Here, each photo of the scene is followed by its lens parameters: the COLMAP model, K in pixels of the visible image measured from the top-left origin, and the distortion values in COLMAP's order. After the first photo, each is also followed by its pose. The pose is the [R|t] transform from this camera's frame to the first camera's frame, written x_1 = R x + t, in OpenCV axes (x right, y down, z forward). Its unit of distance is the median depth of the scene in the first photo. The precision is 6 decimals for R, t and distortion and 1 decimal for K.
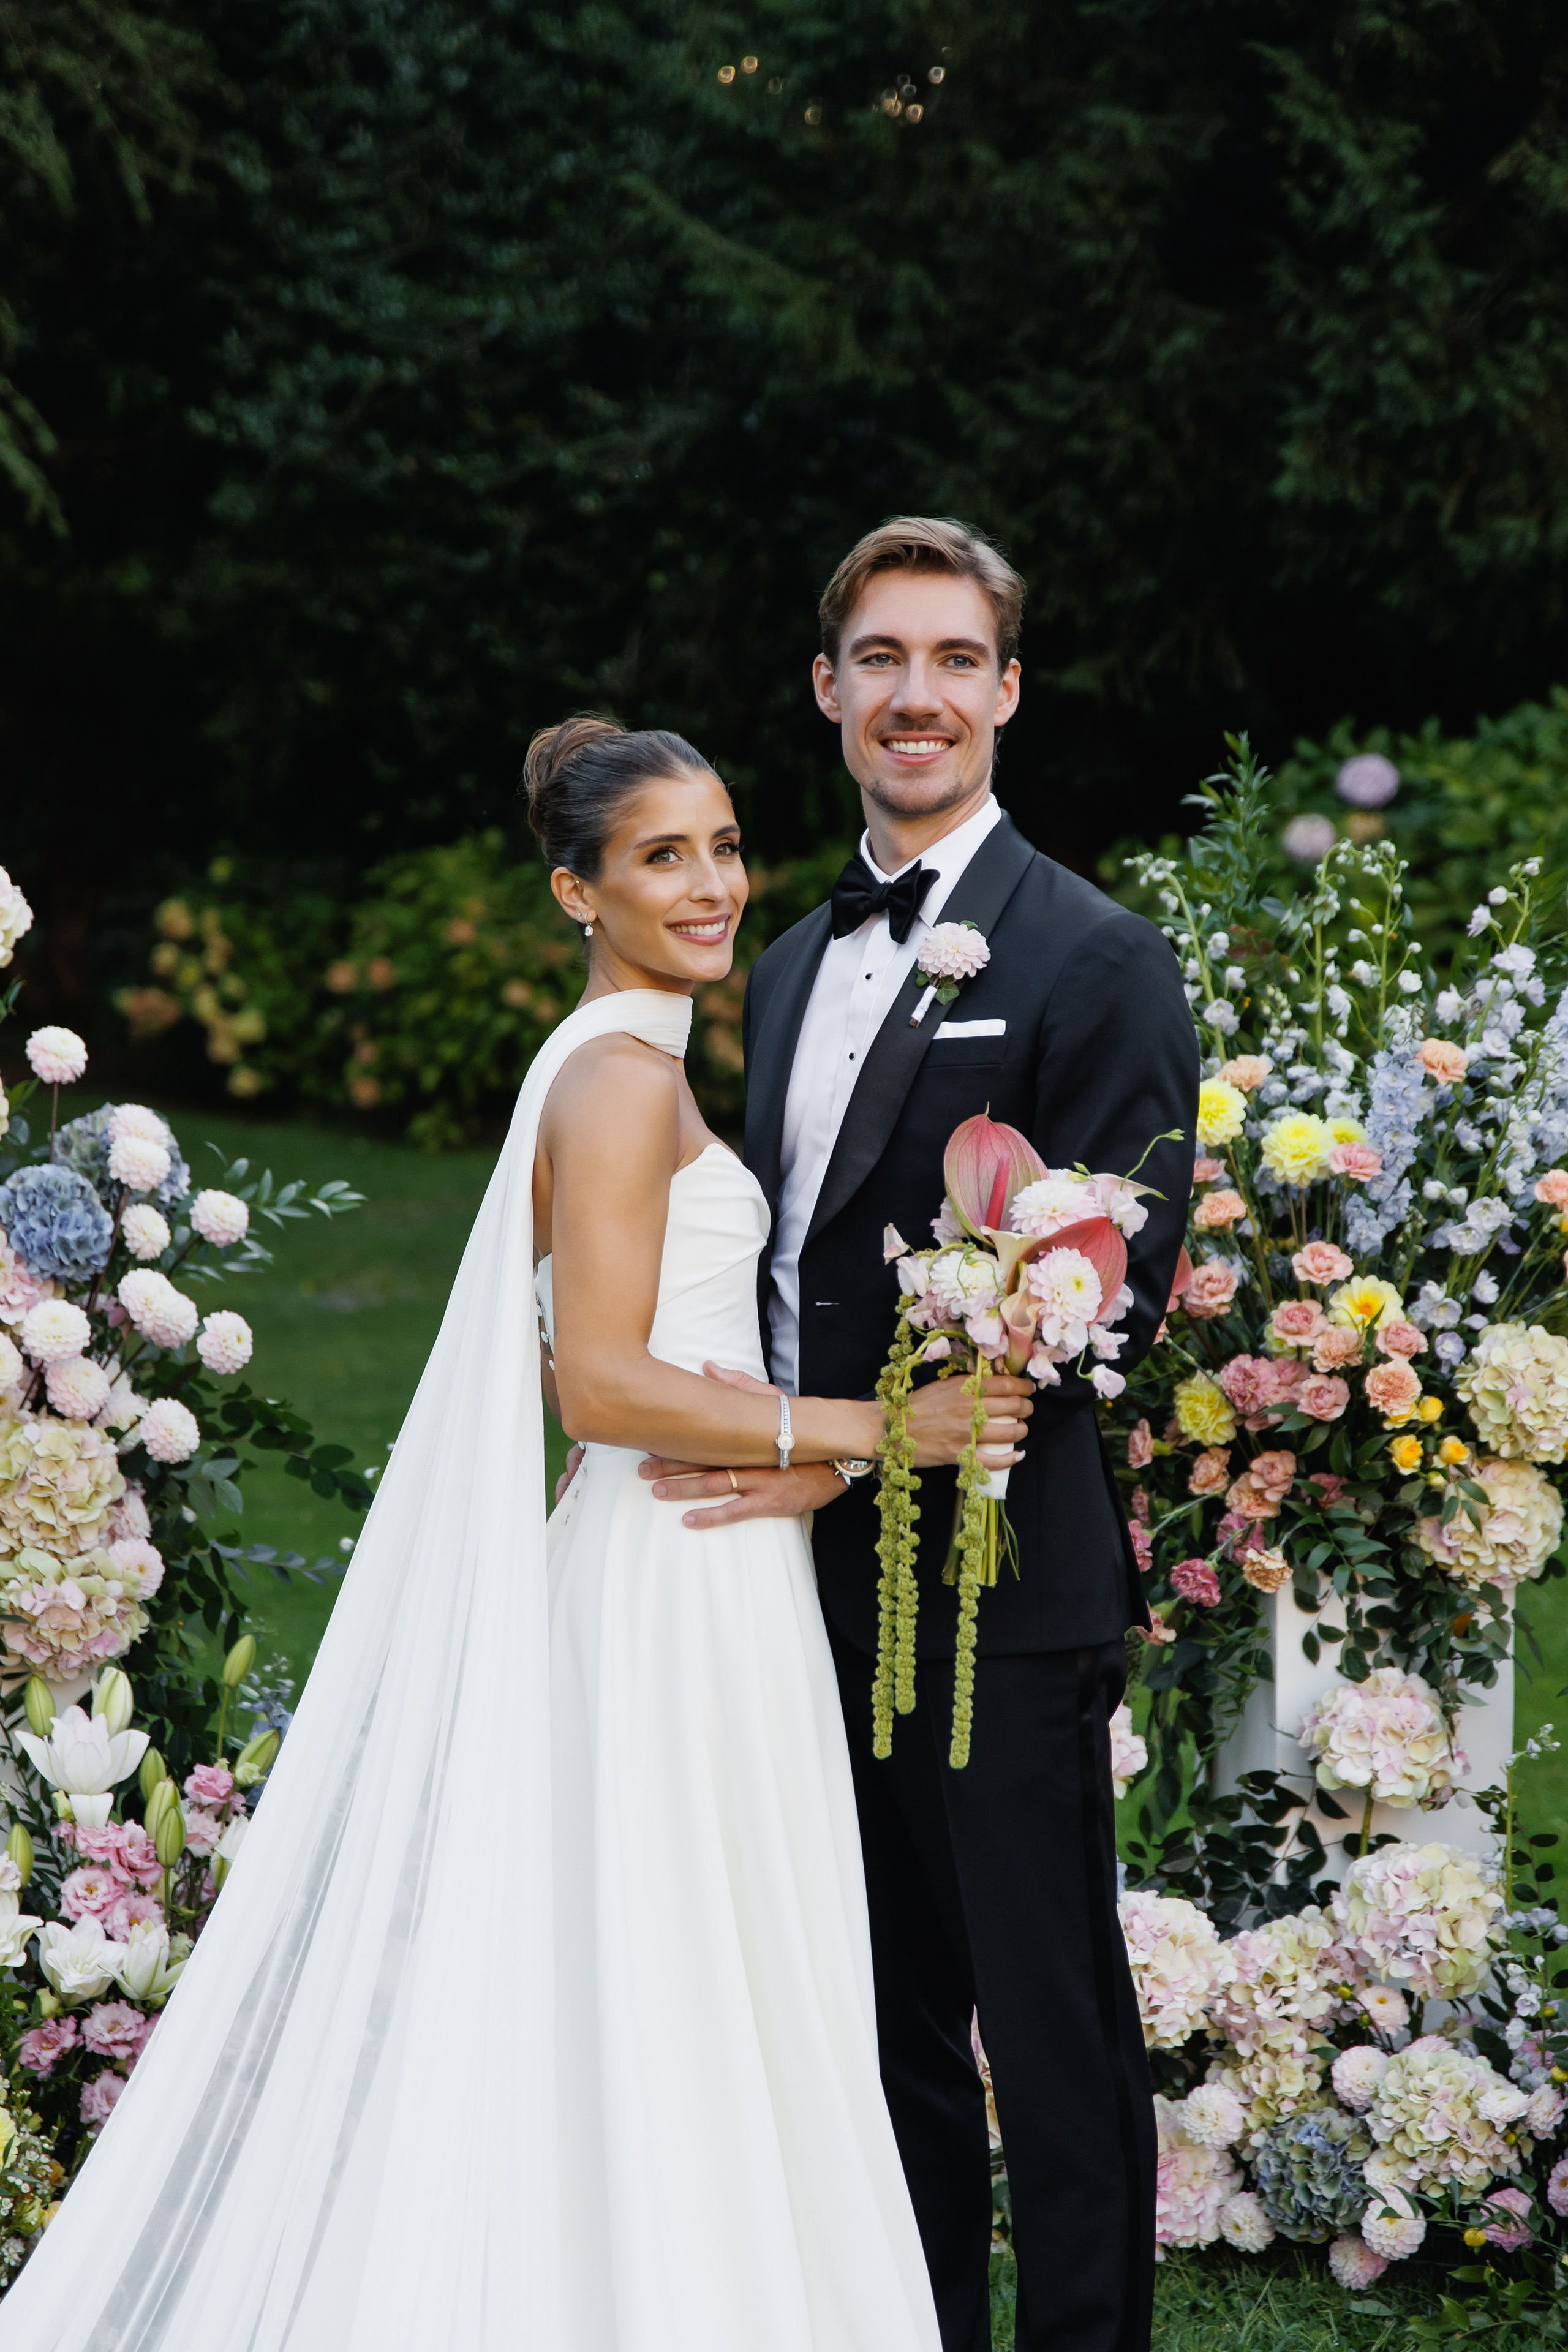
lens RADIAL K [[4396.8, 0, 759.8], [0, 4396.8, 1178.2], [0, 0, 1]] dist [-0.001170, 0.000000]
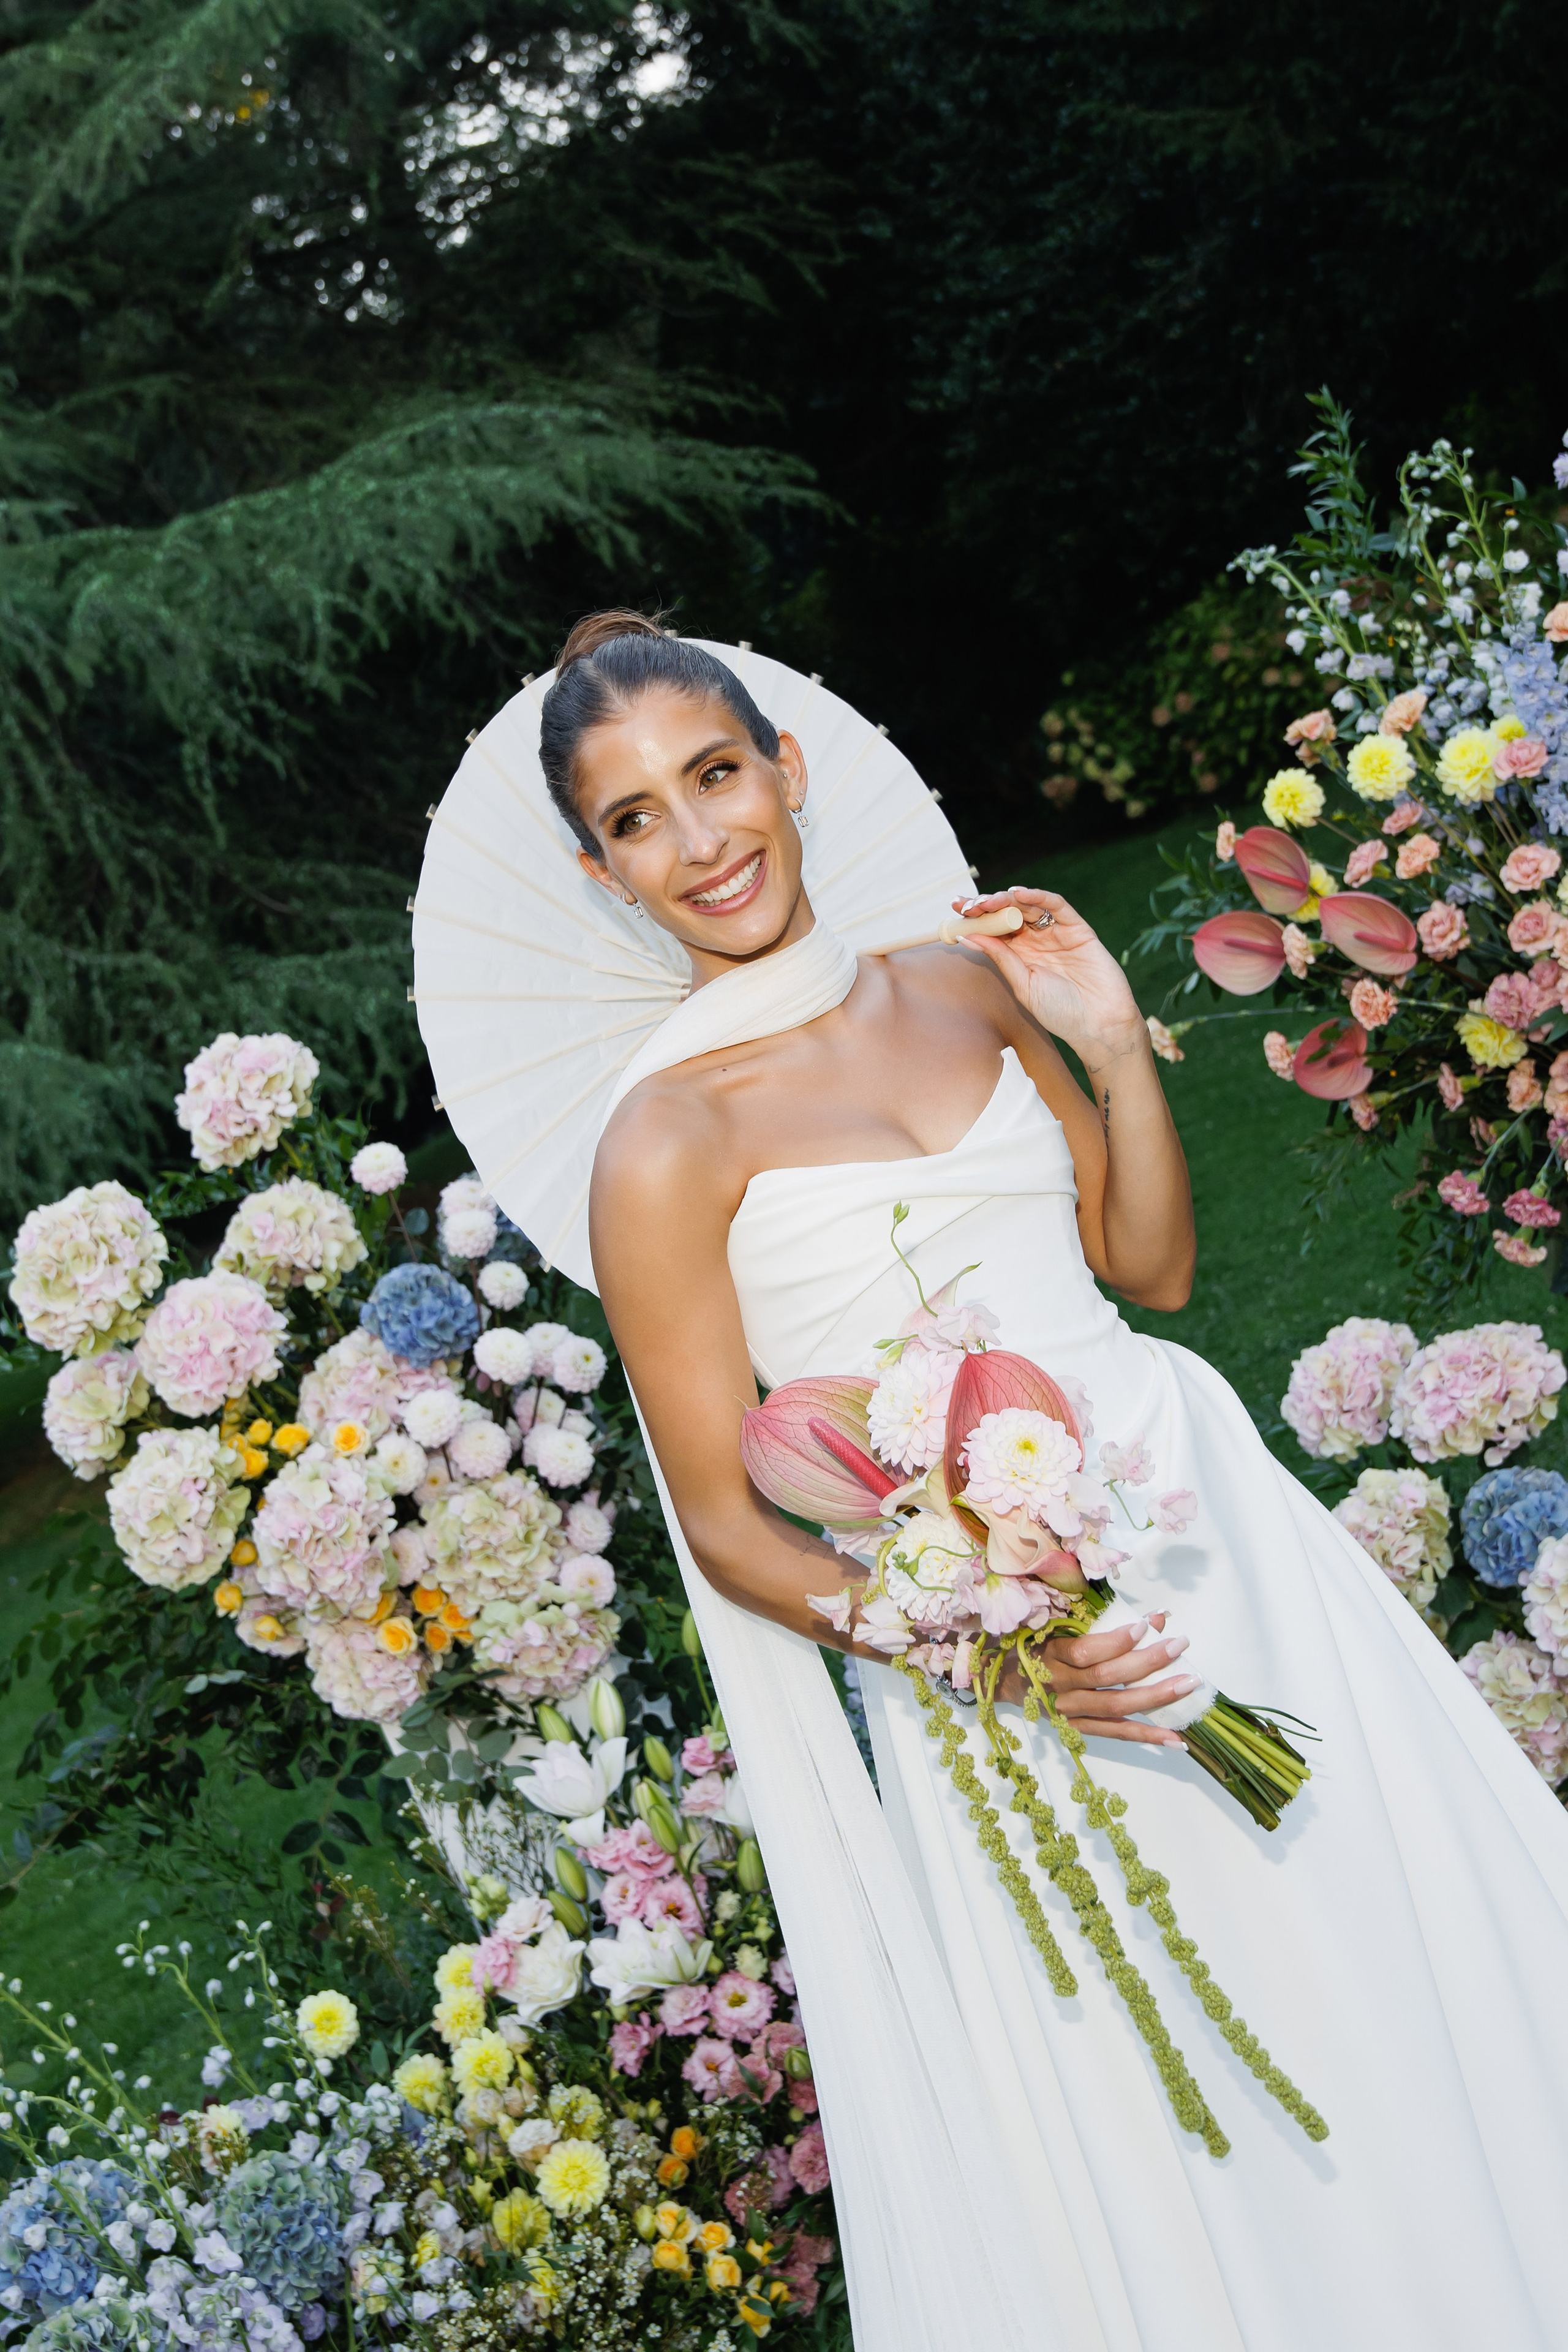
lens RADIAL K [[2797.4, 0, 769.5], [0, 2797.4, 1181.7], [0, 0, 1]] dist [-0.006497, 0.000000]
pose [[0.866817, -0.377123, -0.326199, 0.153340], [0.413494, 0.909263, 0.047577, -0.016701], [0.278659, -0.176122, 0.944103, 0.328014]]
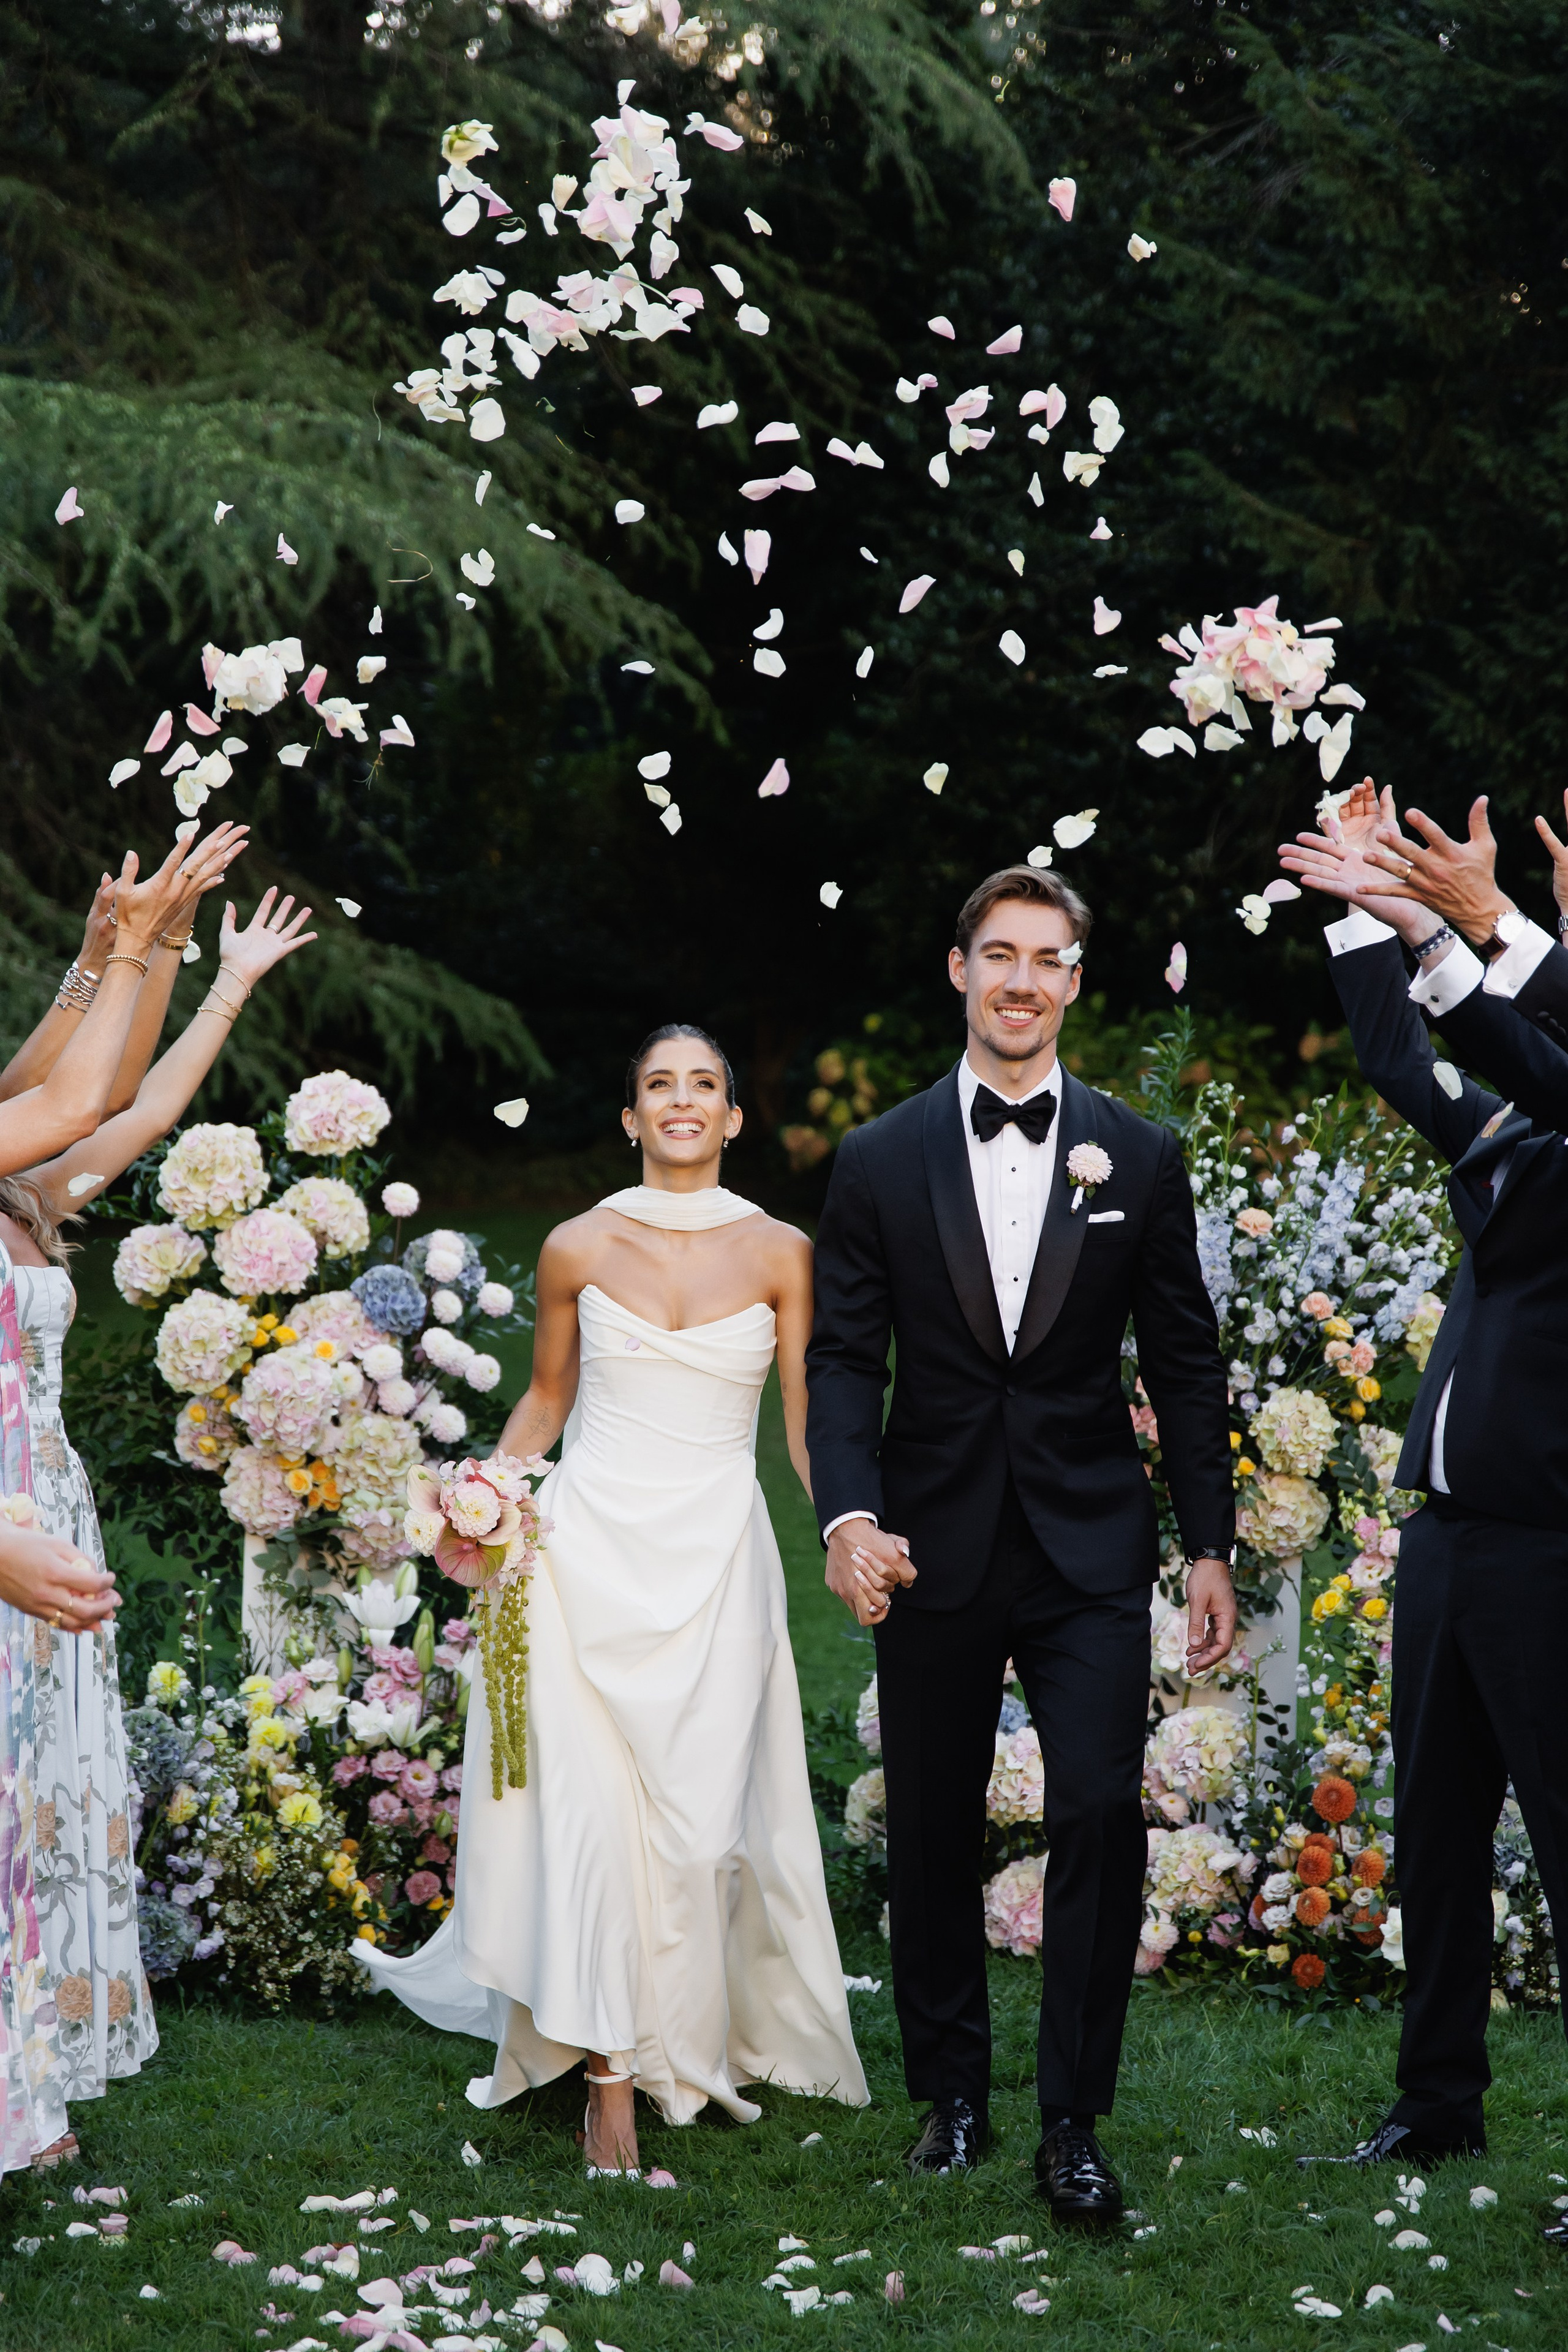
lens RADIAL K [[4352.0, 0, 781.9], [0, 4352.0, 1160.1], [0, 0, 1]] dist [-0.002306, 0.000000]
pose [[0.984406, 0.021006, -0.174654, 0.257761], [-0.026733, 0.999177, -0.030507, 0.003354], [0.173870, 0.034700, 0.984157, -0.573561]]
